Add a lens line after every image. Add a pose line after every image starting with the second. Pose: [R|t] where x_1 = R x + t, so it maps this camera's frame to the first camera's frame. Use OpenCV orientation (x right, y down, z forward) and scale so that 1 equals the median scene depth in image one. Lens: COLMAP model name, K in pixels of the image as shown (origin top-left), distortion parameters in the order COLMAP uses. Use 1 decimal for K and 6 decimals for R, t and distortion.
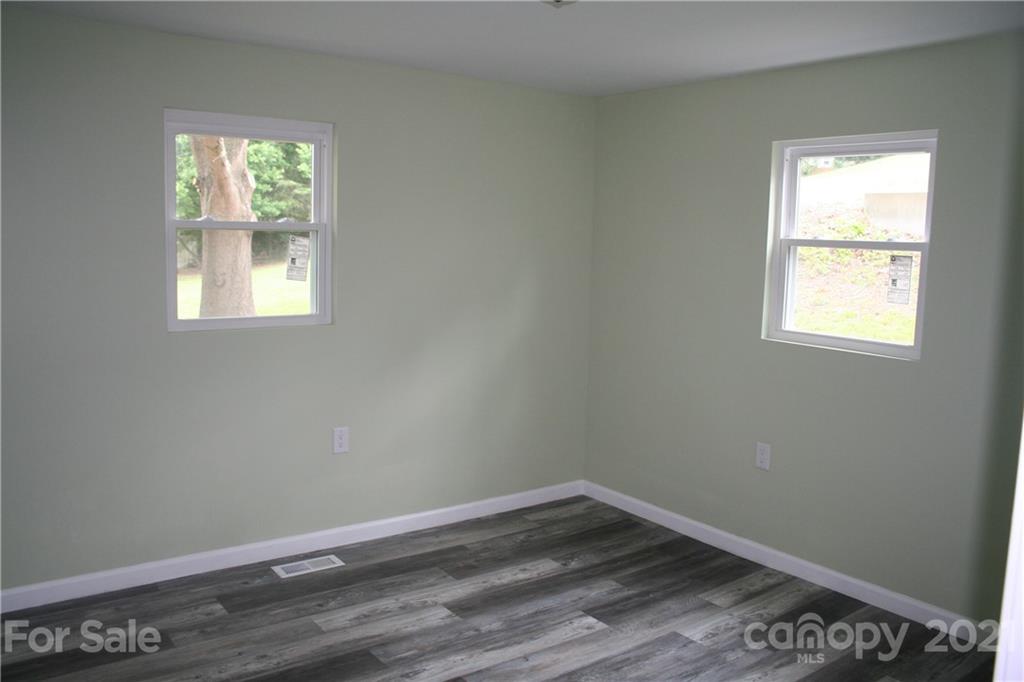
lens RADIAL K [[848.1, 0, 512.0], [0, 848.1, 341.0], [0, 0, 1]] dist [-0.155125, 0.122711]
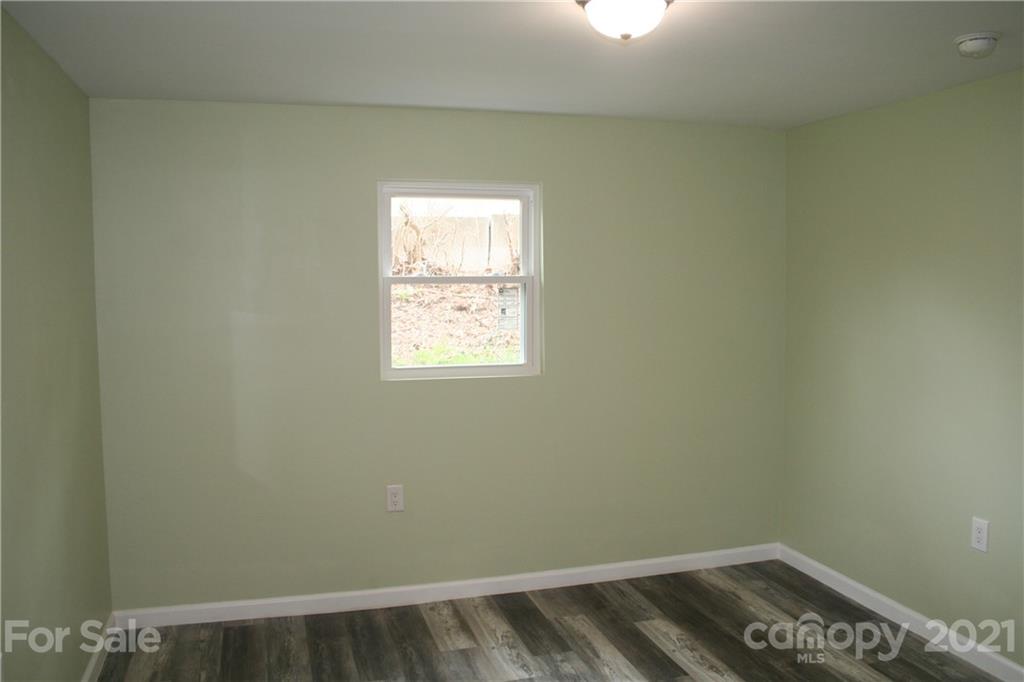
lens RADIAL K [[848.1, 0, 512.0], [0, 848.1, 341.0], [0, 0, 1]] dist [-0.155125, 0.122711]
pose [[0.340654, -0.098125, 0.935054, -0.586212], [0.128911, 0.990021, 0.056929, -0.087765], [-0.931309, 0.101145, 0.349904, 0.531652]]
